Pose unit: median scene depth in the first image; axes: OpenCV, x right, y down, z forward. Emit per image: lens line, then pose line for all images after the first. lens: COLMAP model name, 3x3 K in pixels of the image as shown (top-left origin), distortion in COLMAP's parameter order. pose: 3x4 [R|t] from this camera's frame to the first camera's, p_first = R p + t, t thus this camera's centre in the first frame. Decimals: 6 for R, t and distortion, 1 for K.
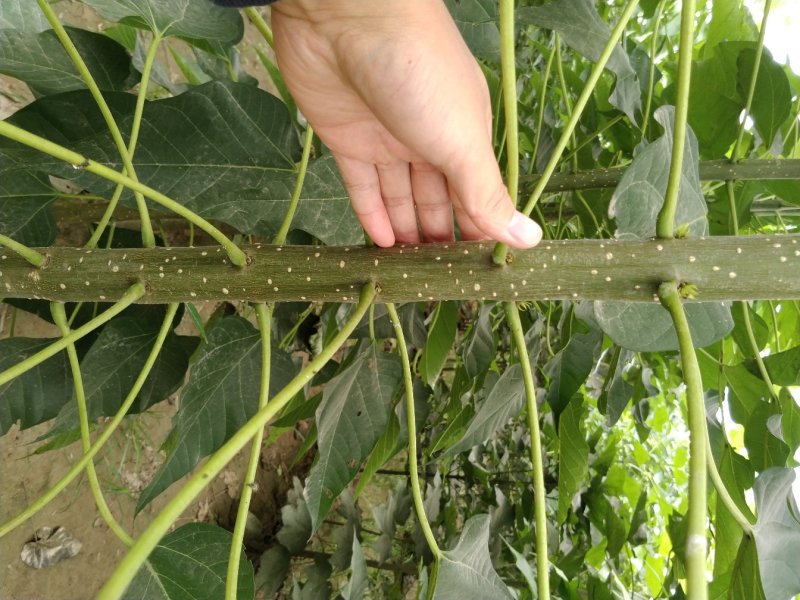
lens RADIAL K [[601.0, 0, 400.0], [0, 601.0, 300.0], [0, 0, 1]] dist [0.033746, -0.065974]
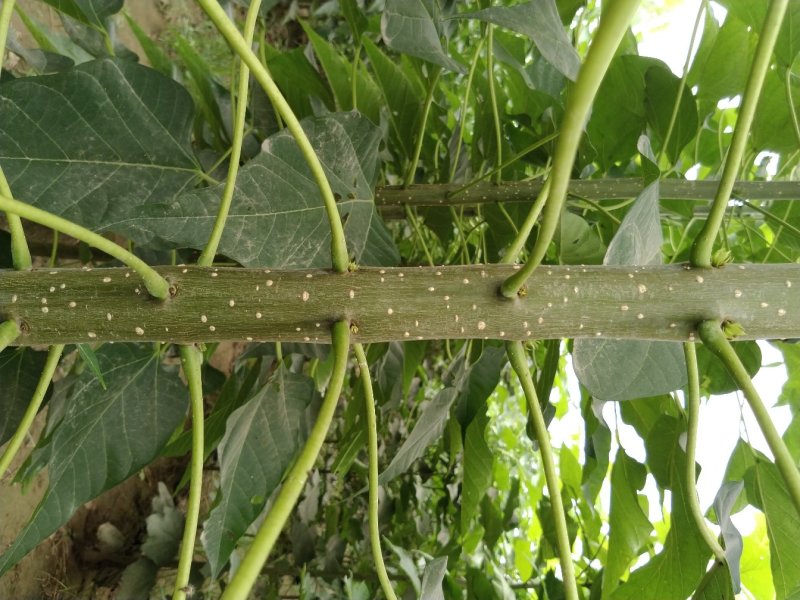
lens RADIAL K [[586.2, 0, 400.9], [0, 586.2, 296.3], [0, 0, 1]] dist [-0.027138, -0.000071]
pose [[0.975515, -0.008903, 0.219753, -0.128918], [0.010686, 0.999919, -0.006926, -0.048063], [-0.219673, 0.009104, 0.975531, 0.220157]]
